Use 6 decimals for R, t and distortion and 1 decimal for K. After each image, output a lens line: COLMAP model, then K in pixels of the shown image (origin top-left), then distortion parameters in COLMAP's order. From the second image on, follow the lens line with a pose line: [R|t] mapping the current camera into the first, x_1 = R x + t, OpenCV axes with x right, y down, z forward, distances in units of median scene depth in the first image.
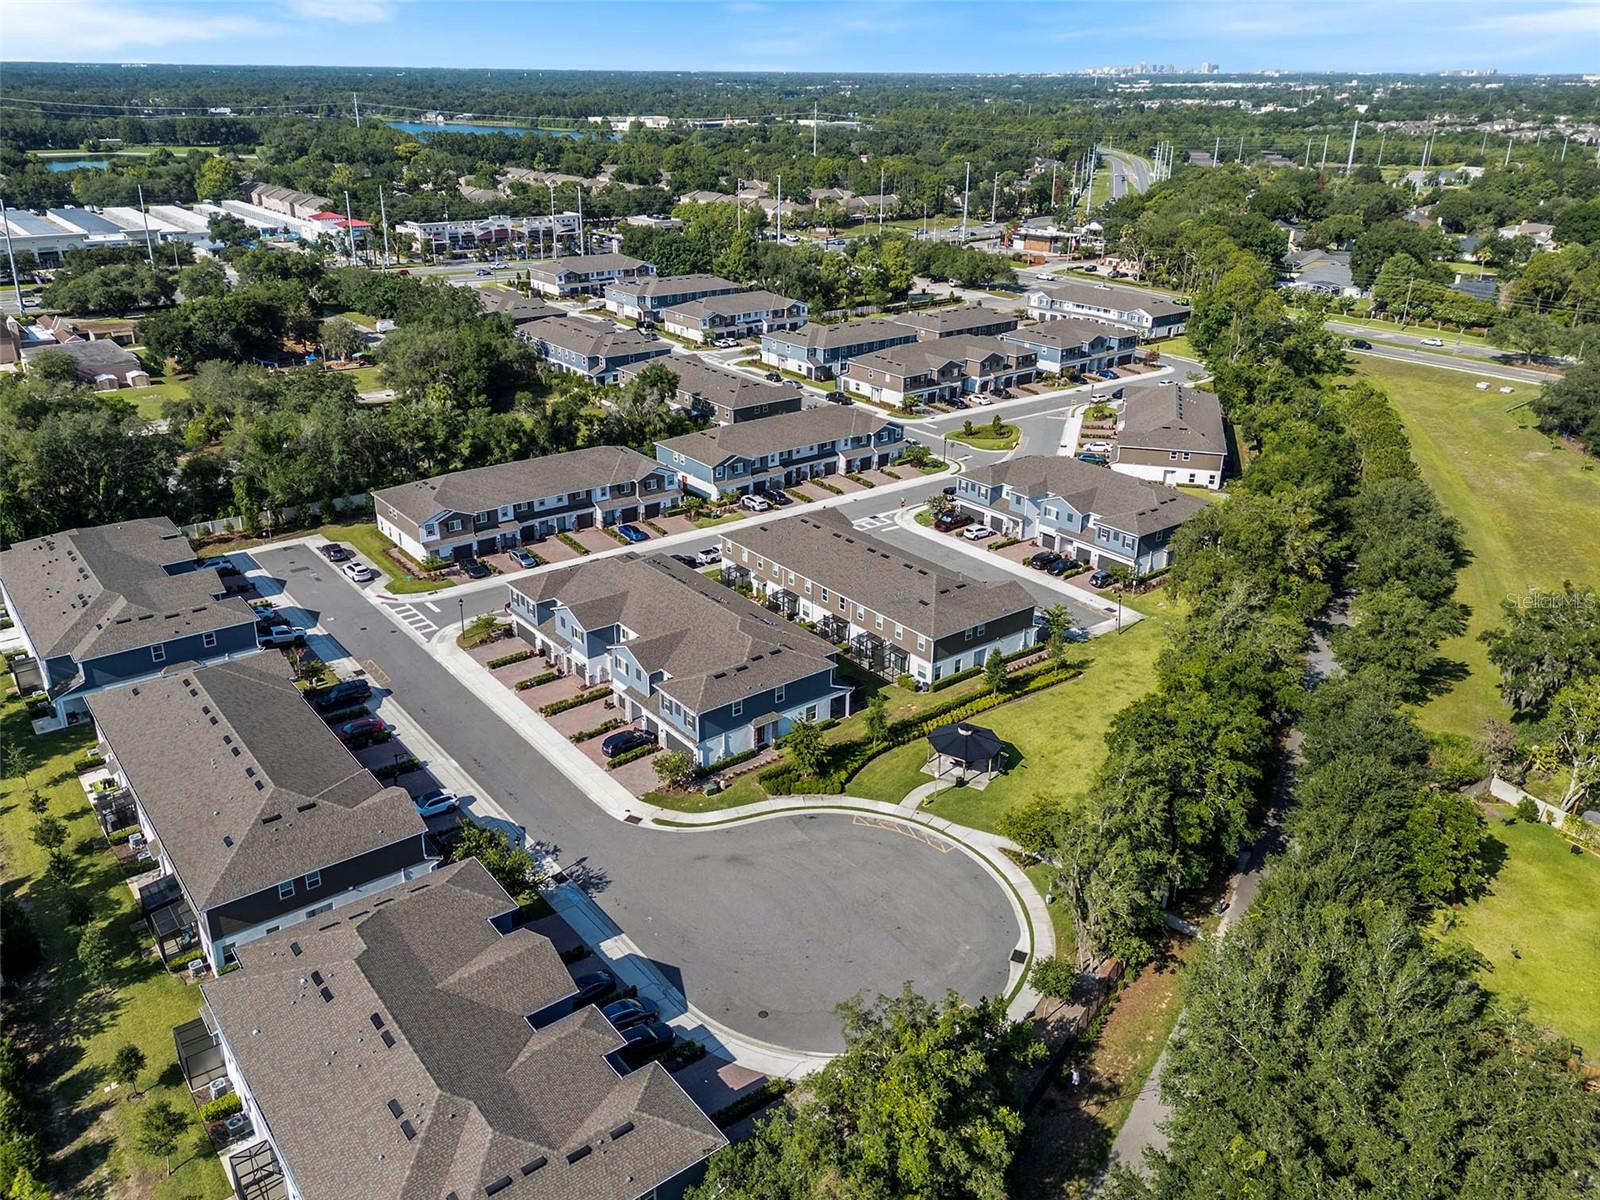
lens RADIAL K [[1173.2, 0, 800.0], [0, 1173.2, 600.0], [0, 0, 1]] dist [0.010077, 0.002161]
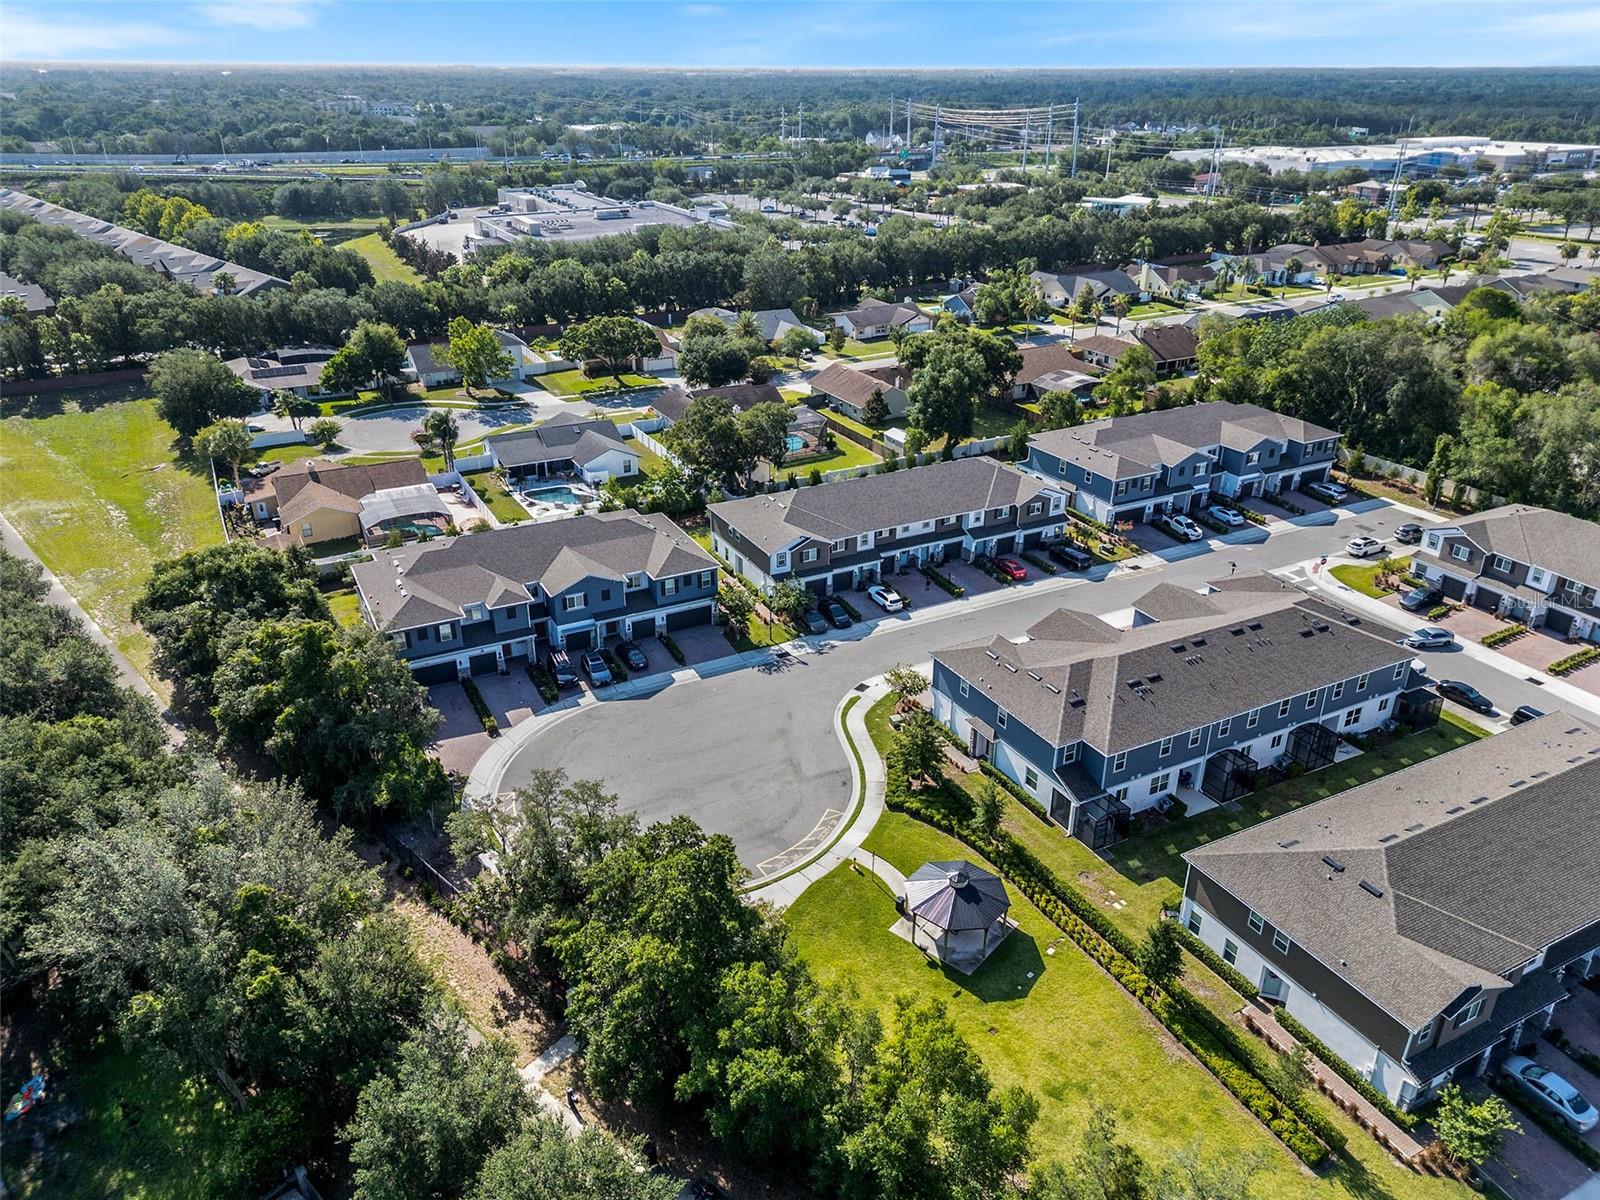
lens RADIAL K [[1117.9, 0, 759.5], [0, 1117.9, 600.4], [0, 0, 1]] dist [0.008518, 0.002105]
pose [[-0.211730, 0.407897, -0.888138, 0.595424], [-0.385054, 0.800423, 0.459408, -0.244480], [0.898278, 0.439252, -0.012411, 0.714211]]
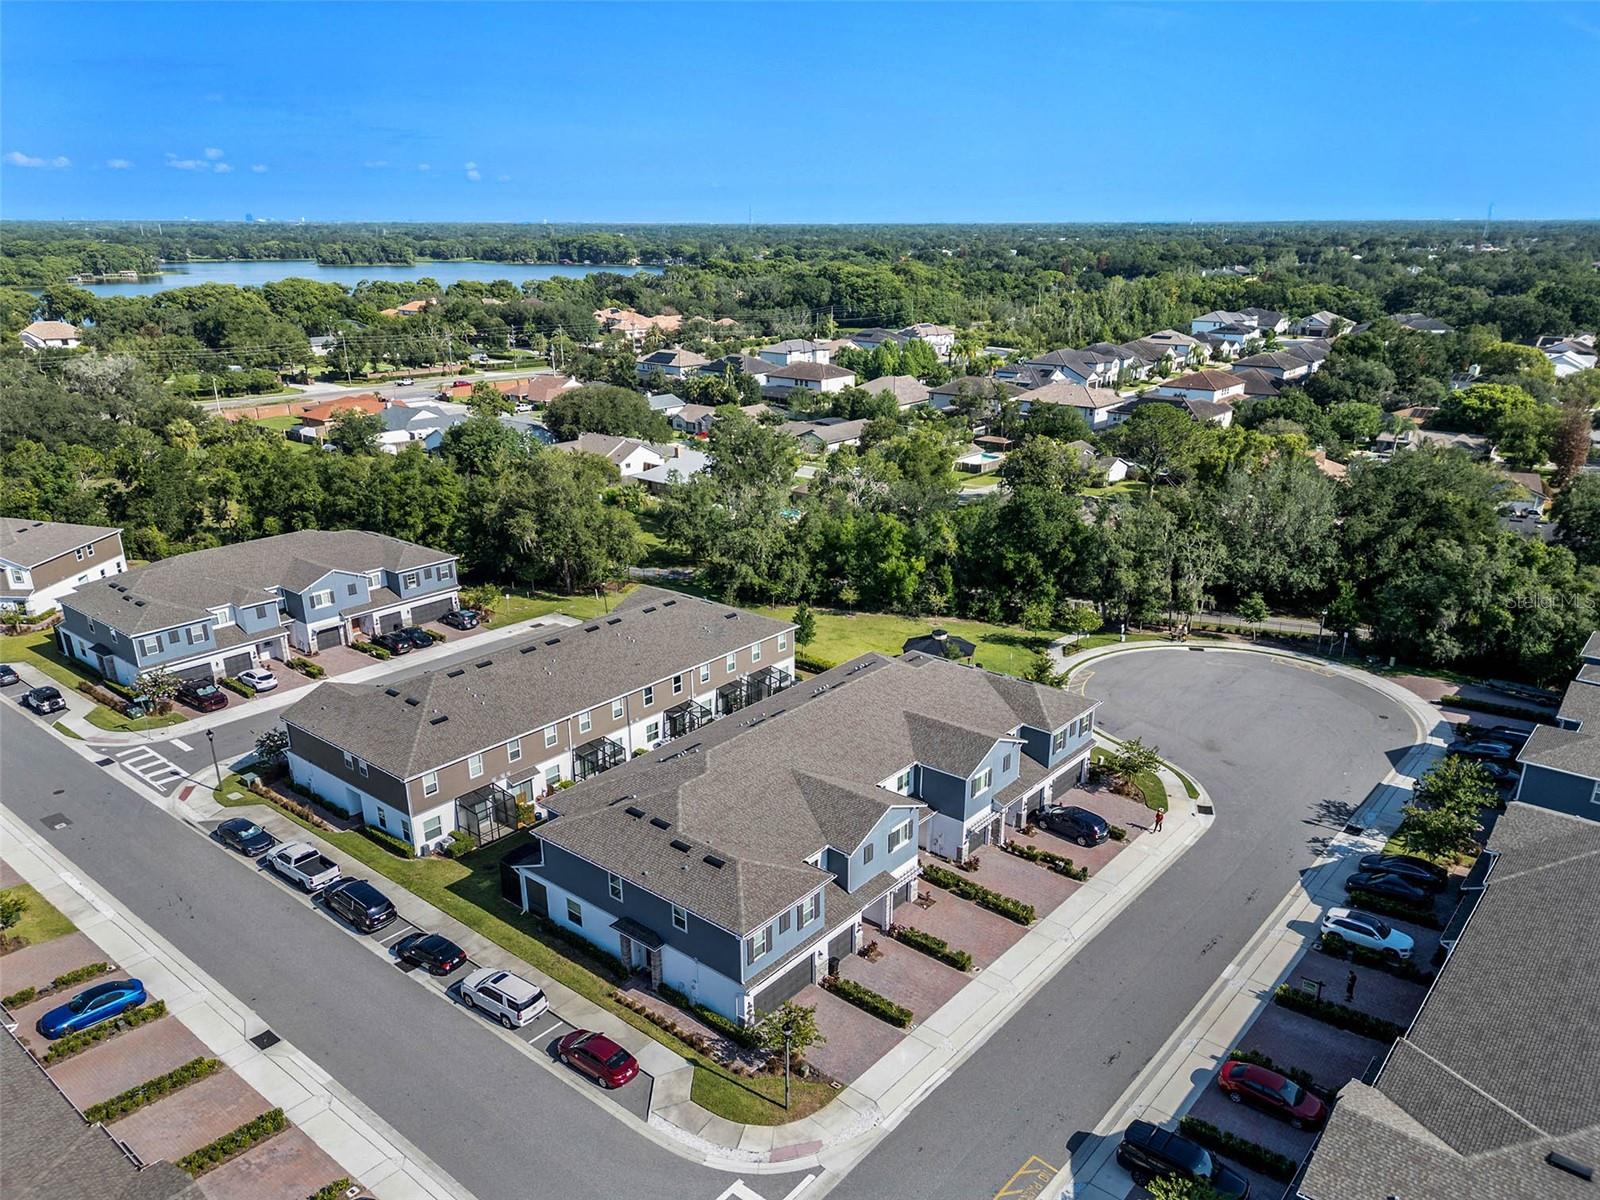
lens RADIAL K [[1173.2, 0, 800.0], [0, 1173.2, 600.0], [0, 0, 1]] dist [0.010077, 0.002161]
pose [[-0.200710, -0.307173, 0.930247, -0.645111], [0.392180, 0.844966, 0.363630, -0.278567], [-0.897725, 0.437809, -0.049126, 0.982555]]
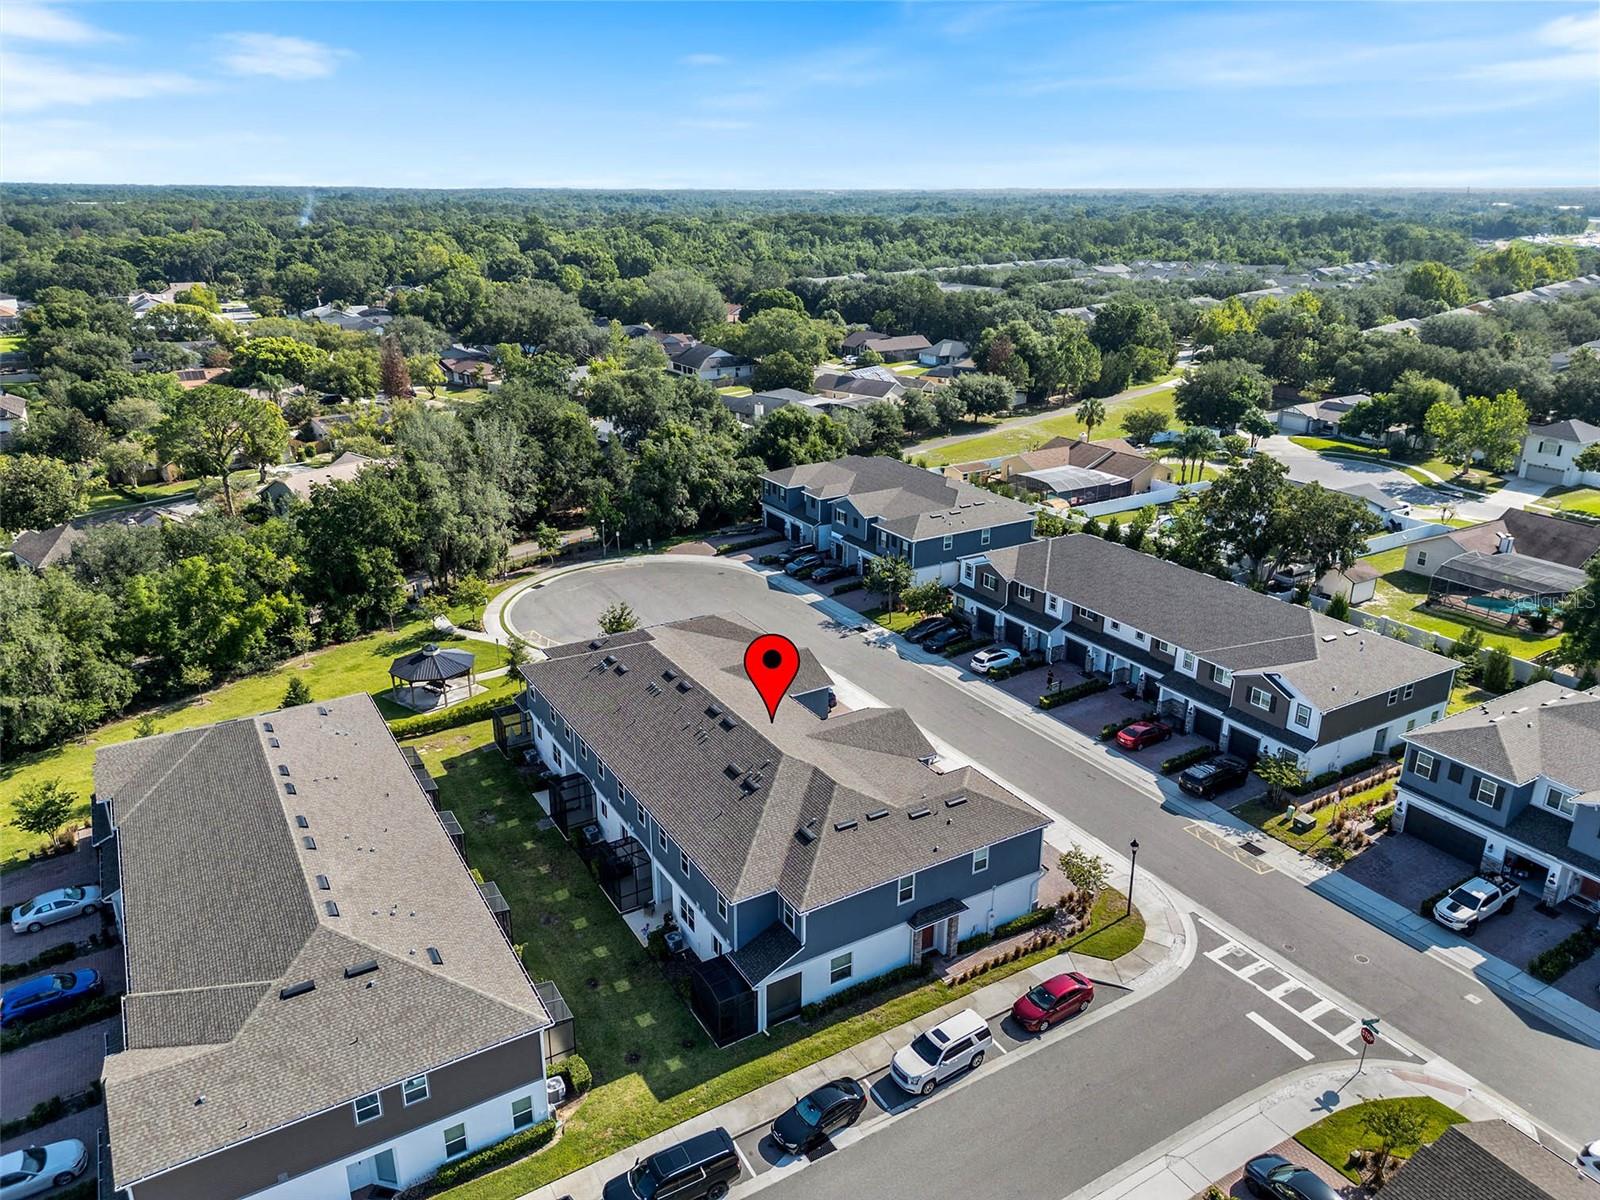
lens RADIAL K [[1079.1, 0, 795.4], [0, 1079.1, 648.3], [0, 0, 1]] dist [-0.003443, -0.001904]
pose [[-0.990584, -0.060519, 0.122805, -0.203469], [0.047032, 0.691978, 0.720385, -0.408153], [-0.128576, 0.719378, -0.682616, 1.313842]]
